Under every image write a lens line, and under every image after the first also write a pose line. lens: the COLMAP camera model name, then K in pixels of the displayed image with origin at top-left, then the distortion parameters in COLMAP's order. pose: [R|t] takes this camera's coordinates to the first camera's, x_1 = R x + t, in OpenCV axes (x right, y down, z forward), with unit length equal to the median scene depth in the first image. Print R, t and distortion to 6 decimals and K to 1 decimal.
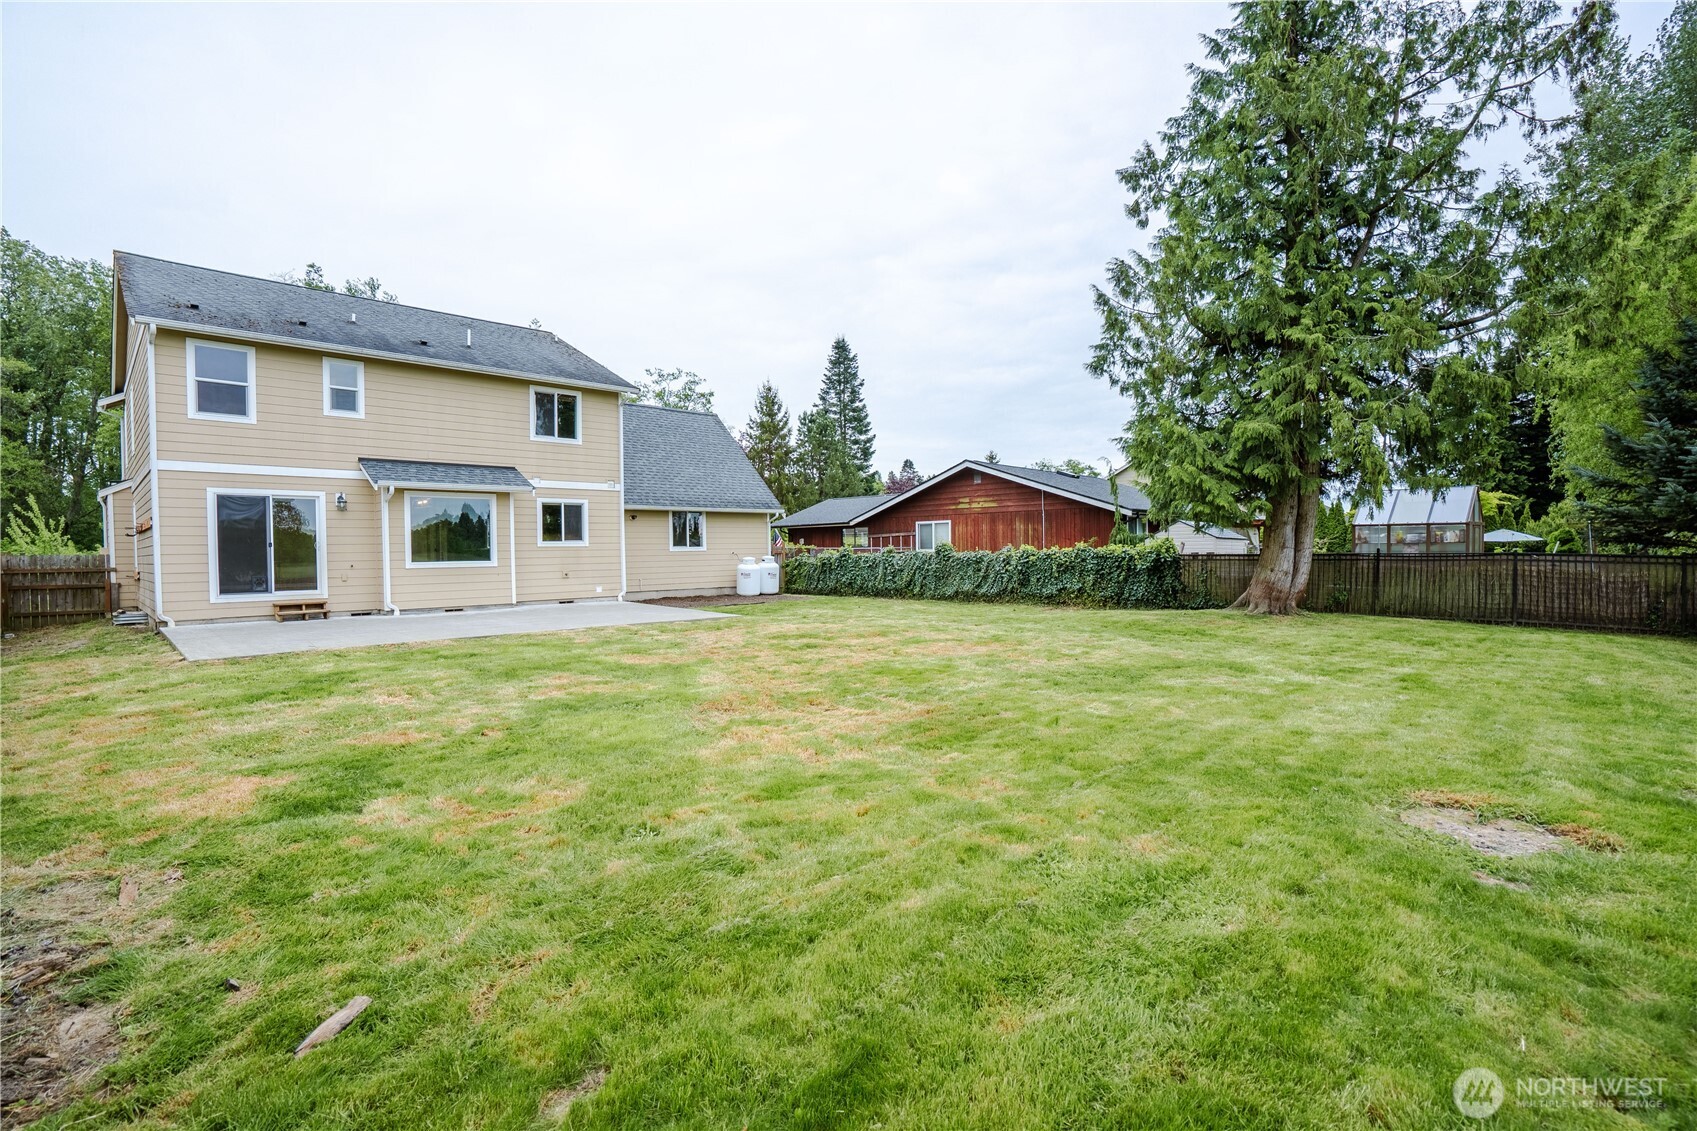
lens RADIAL K [[768.3, 0, 848.5], [0, 768.3, 565.5], [0, 0, 1]] dist [-0.002008, 0.000012]
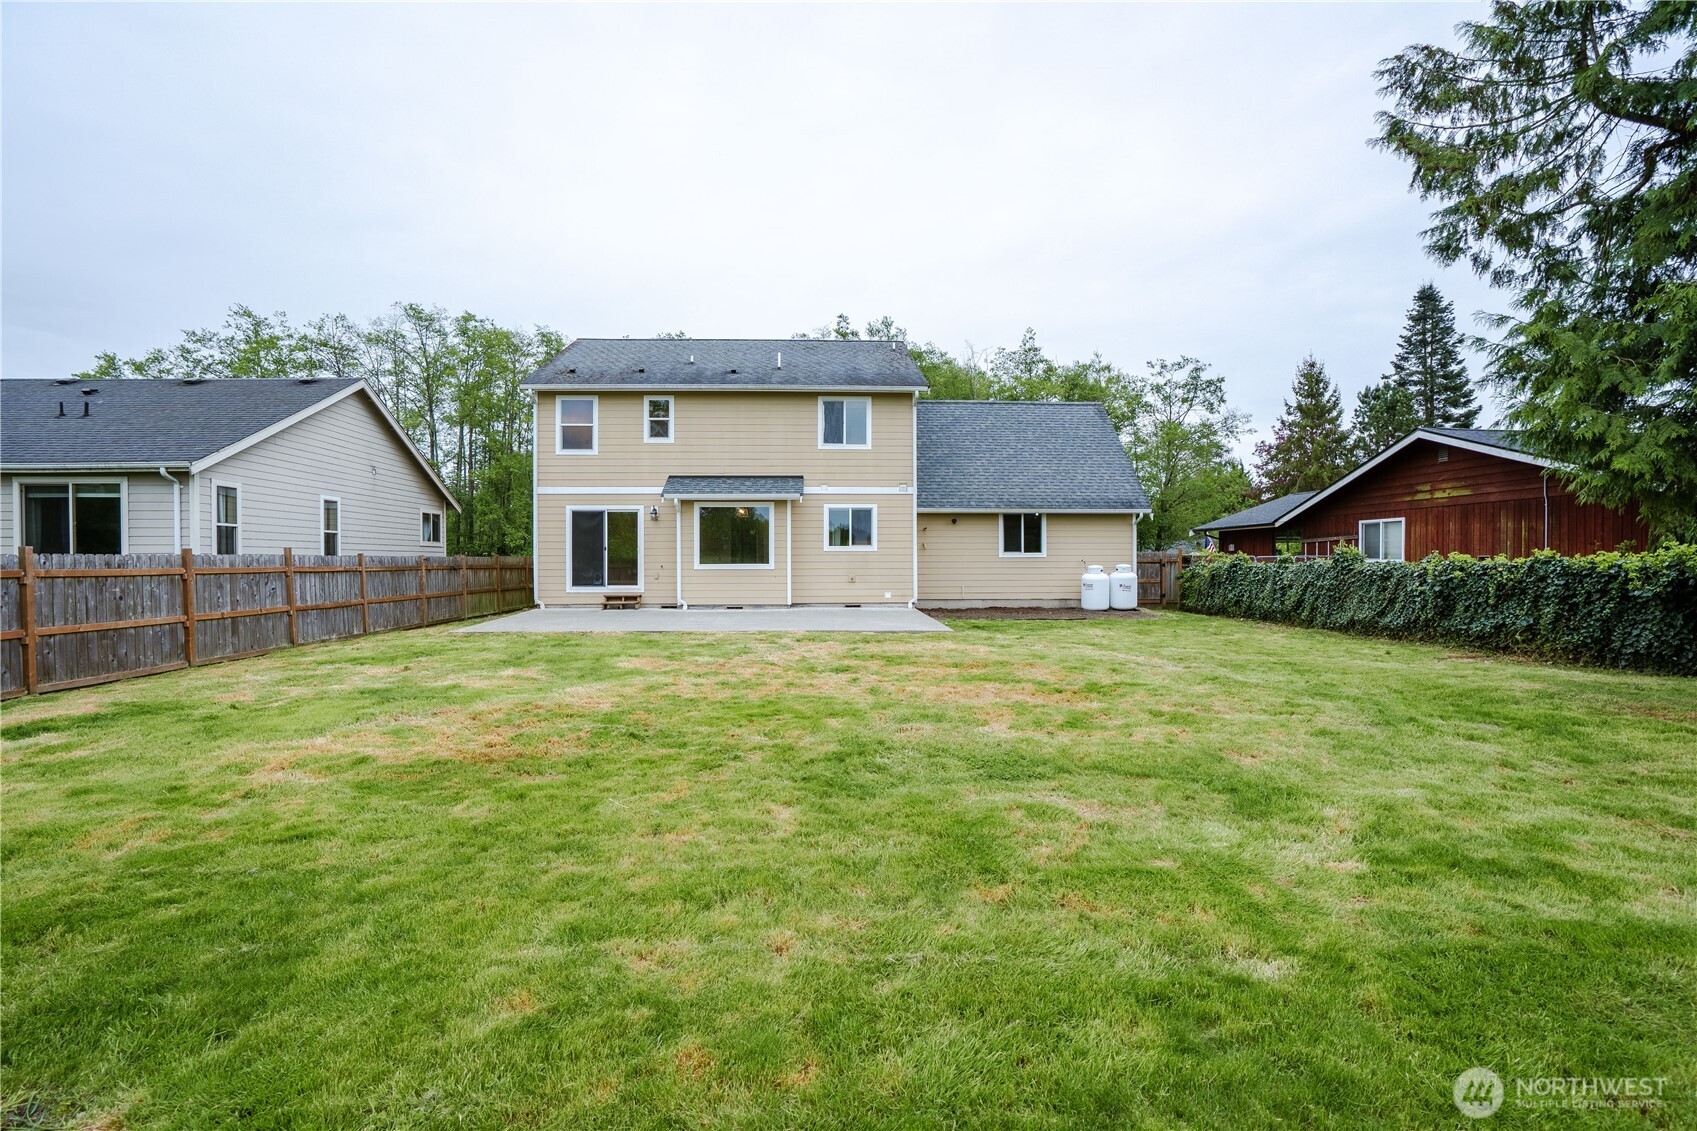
lens RADIAL K [[777.1, 0, 848.3], [0, 777.1, 593.3], [0, 0, 1]] dist [-0.015073, 0.000022]
pose [[0.771633, 0.039464, -0.634843, 0.218017], [-0.022417, 0.999141, 0.034862, -0.003863], [0.635673, -0.012669, 0.771854, 0.160771]]
